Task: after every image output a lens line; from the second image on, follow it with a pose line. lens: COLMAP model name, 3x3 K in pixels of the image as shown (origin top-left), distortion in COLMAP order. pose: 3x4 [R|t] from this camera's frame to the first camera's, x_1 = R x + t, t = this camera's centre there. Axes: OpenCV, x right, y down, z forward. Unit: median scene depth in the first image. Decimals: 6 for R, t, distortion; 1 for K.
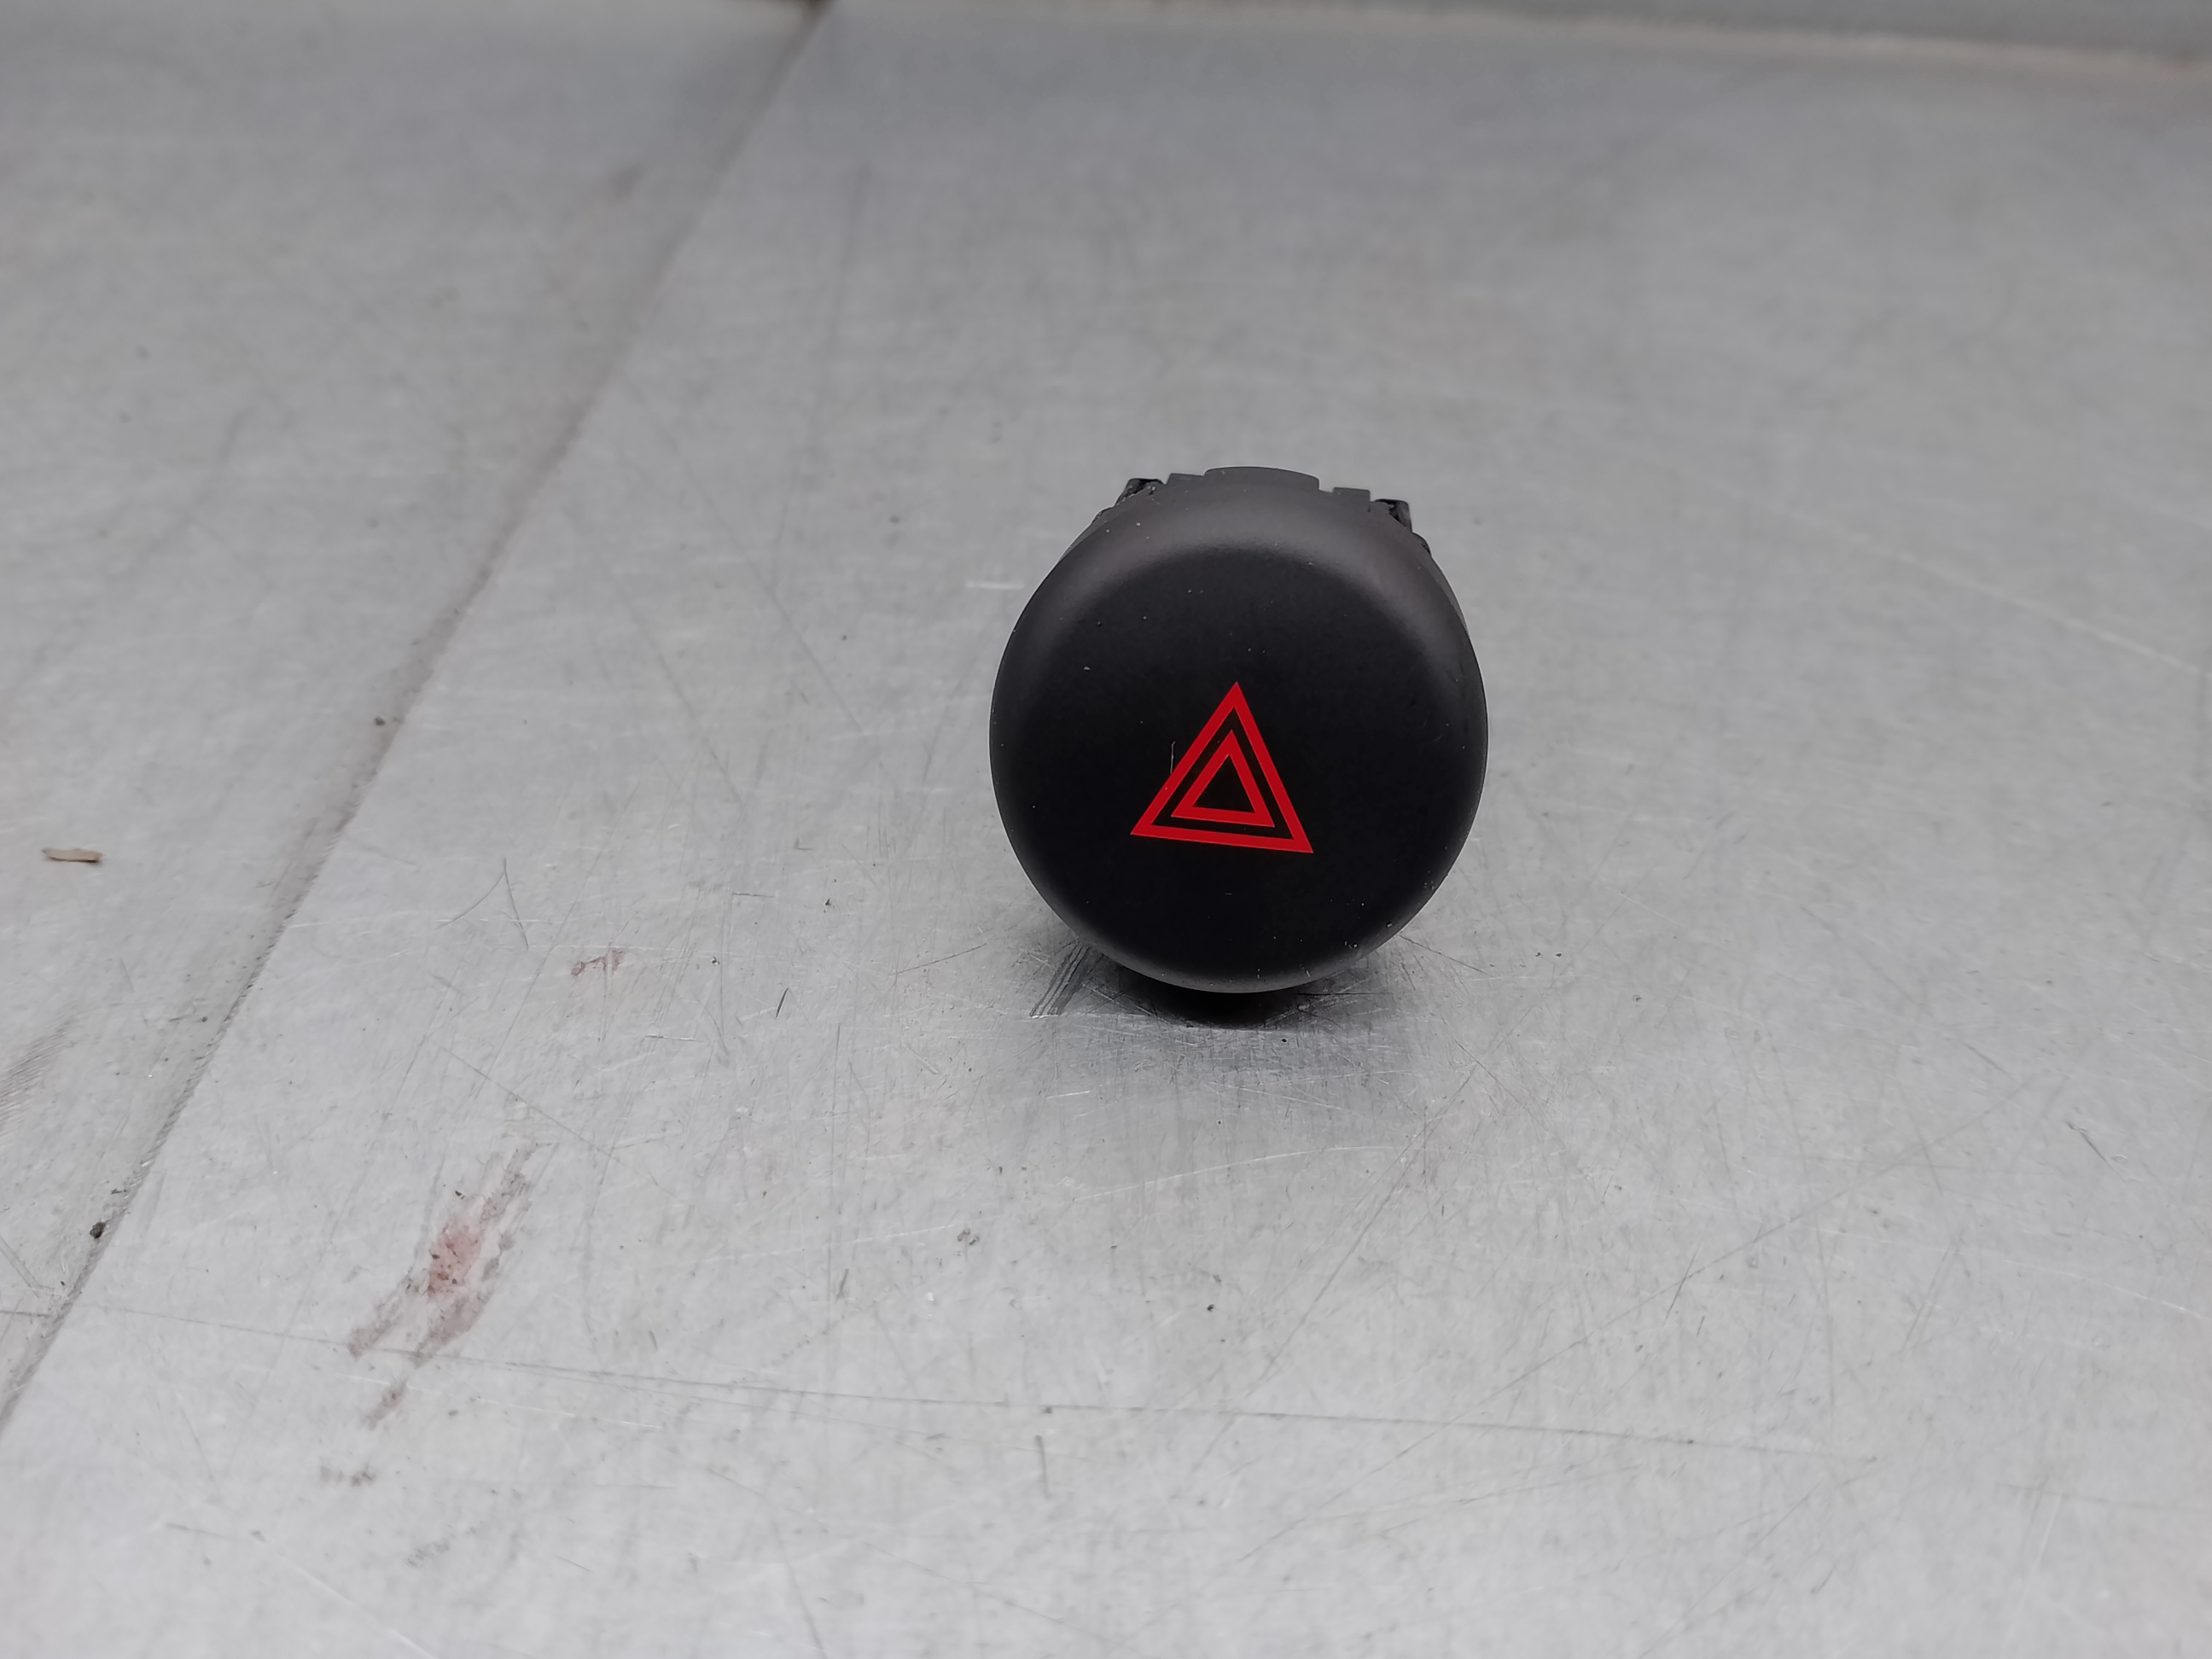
lens RADIAL K [[1806.4, 0, 1133.5], [0, 1806.4, 858.5], [0, 0, 1]] dist [0.034260, -0.136228]
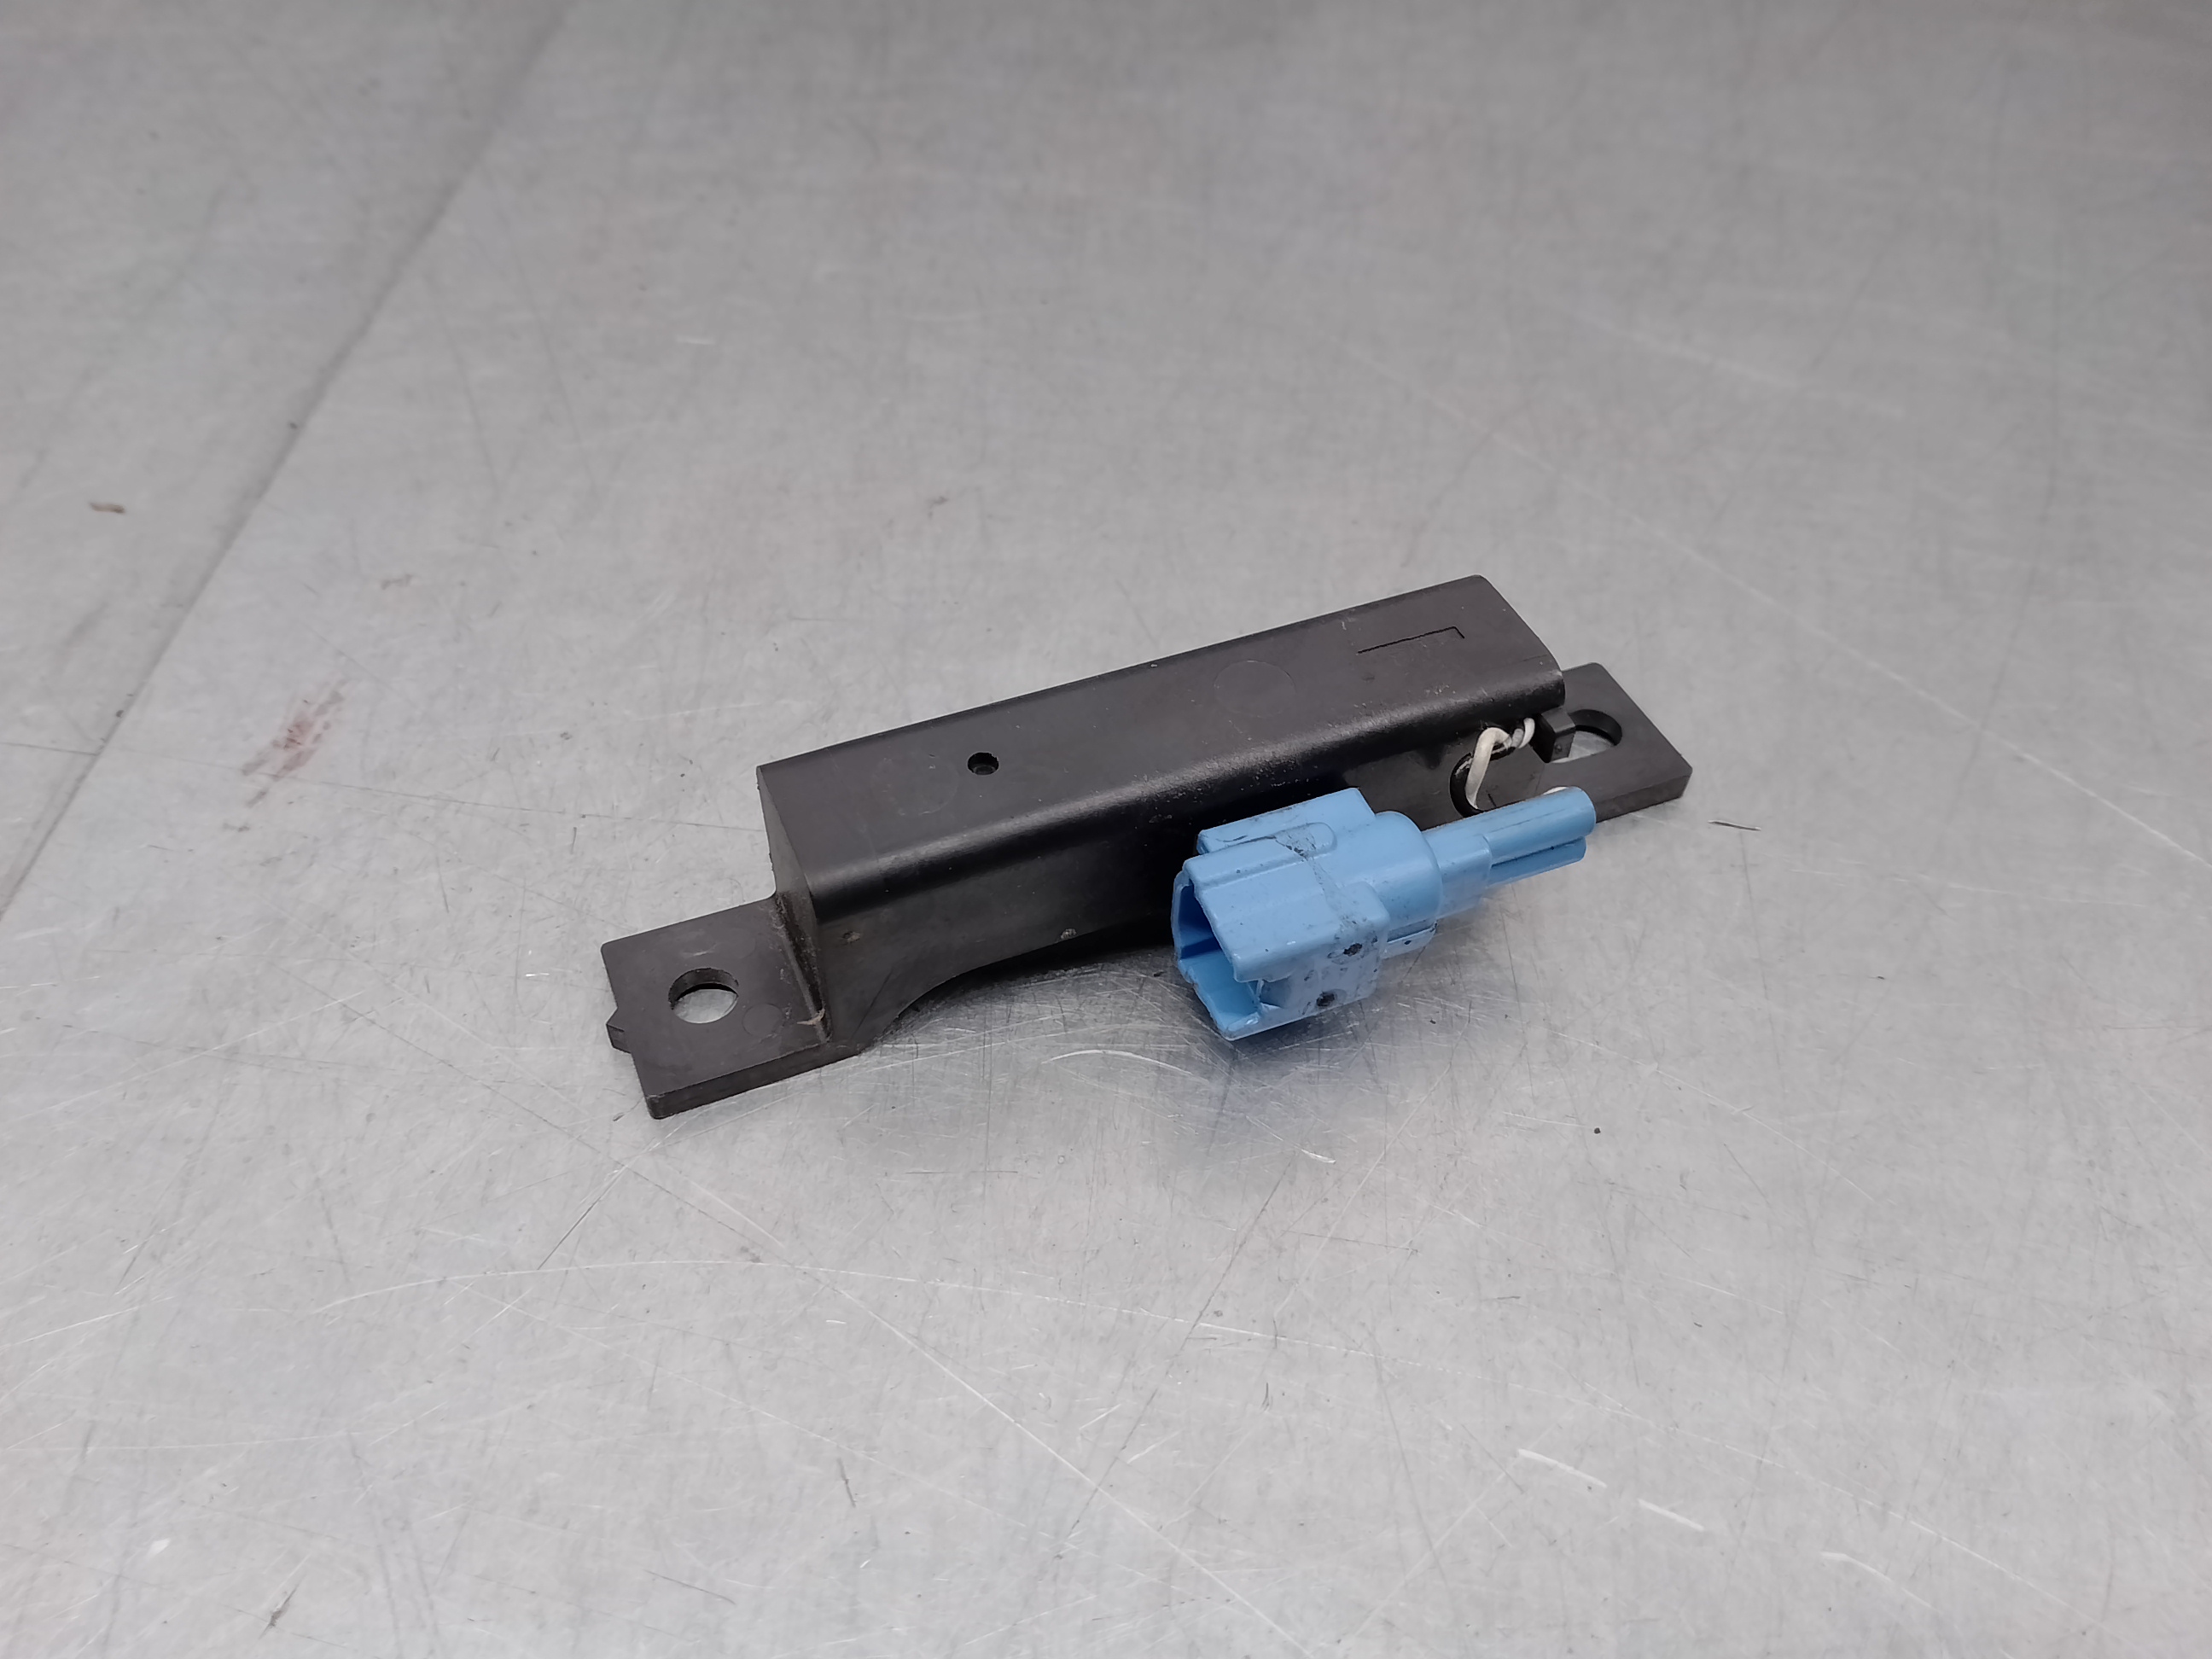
lens RADIAL K [[1806.4, 0, 1108.8], [0, 1806.4, 824.8], [0, 0, 1]] dist [0.034260, -0.136228]
pose [[0.997515, 0.048791, -0.050833, 0.568772], [-0.039143, 0.983614, 0.175986, -0.053169], [0.058587, -0.173558, 0.983079, -0.832955]]
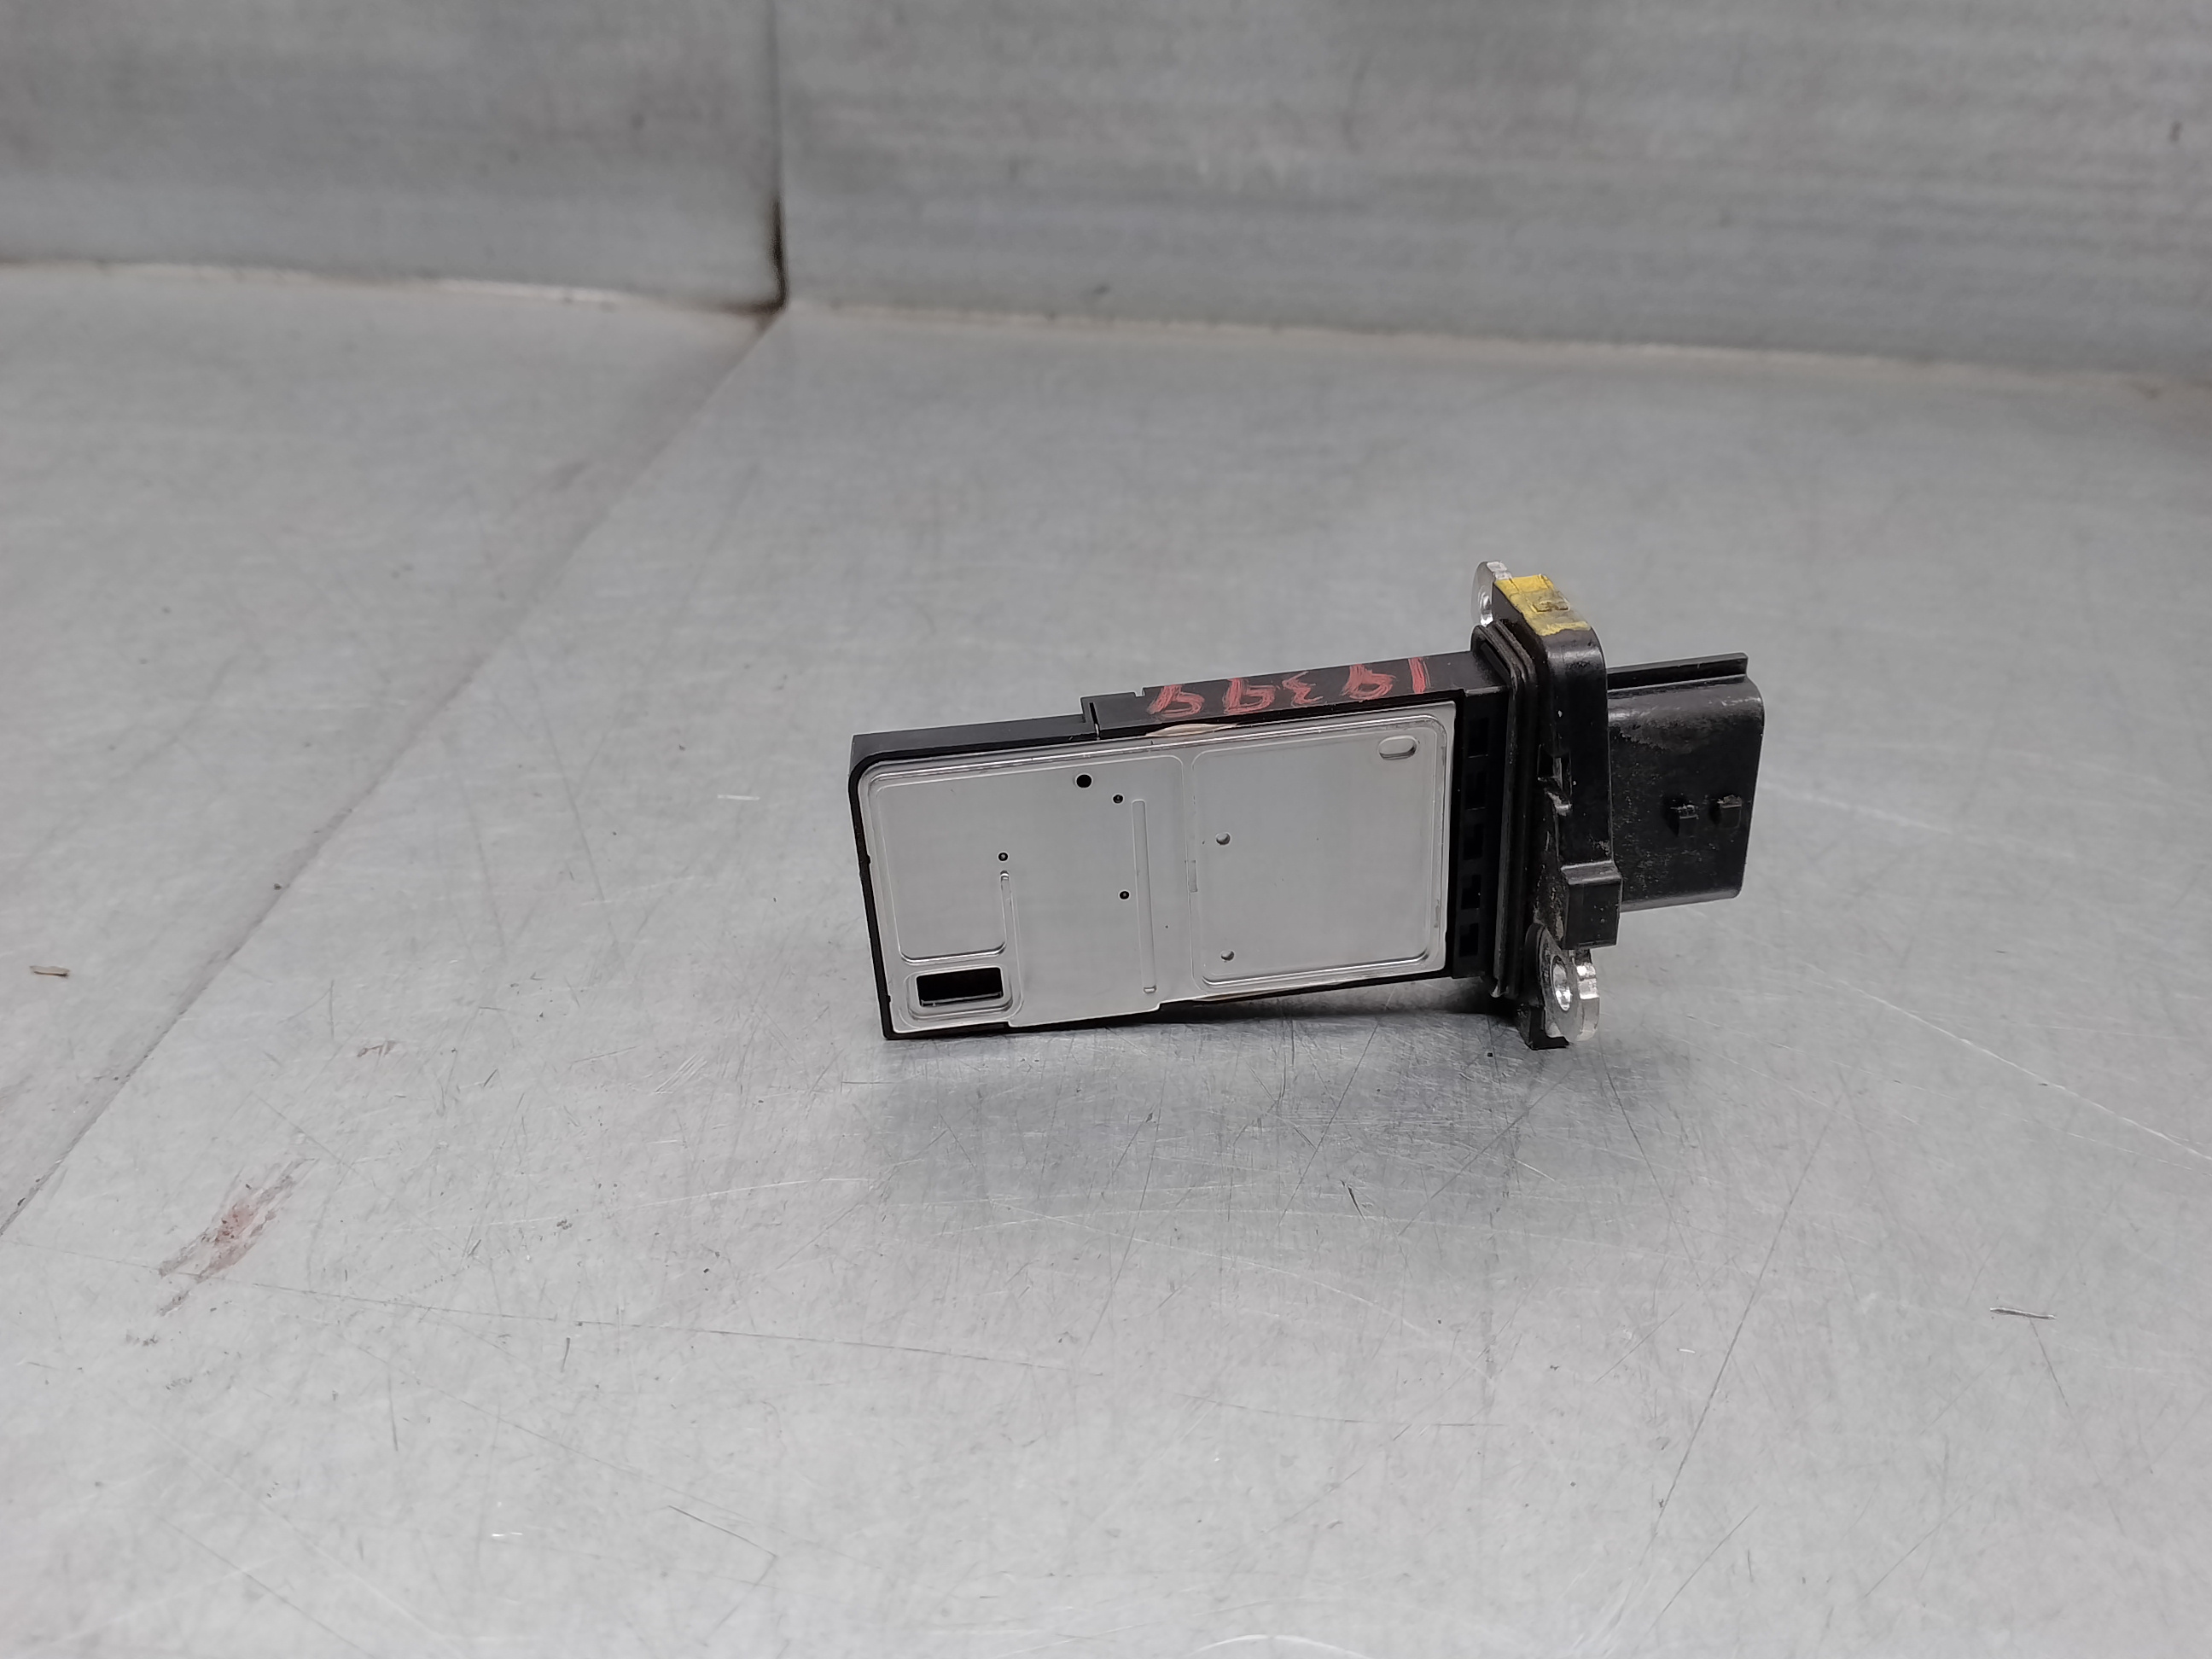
lens RADIAL K [[1806.4, 0, 1119.0], [0, 1806.4, 830.7], [0, 0, 1]] dist [0.034260, -0.136228]
pose [[0.998409, 0.019244, -0.053002, 0.445934], [-0.025821, 0.991650, -0.126346, 0.060101], [0.050128, 0.127514, 0.990569, -0.527844]]
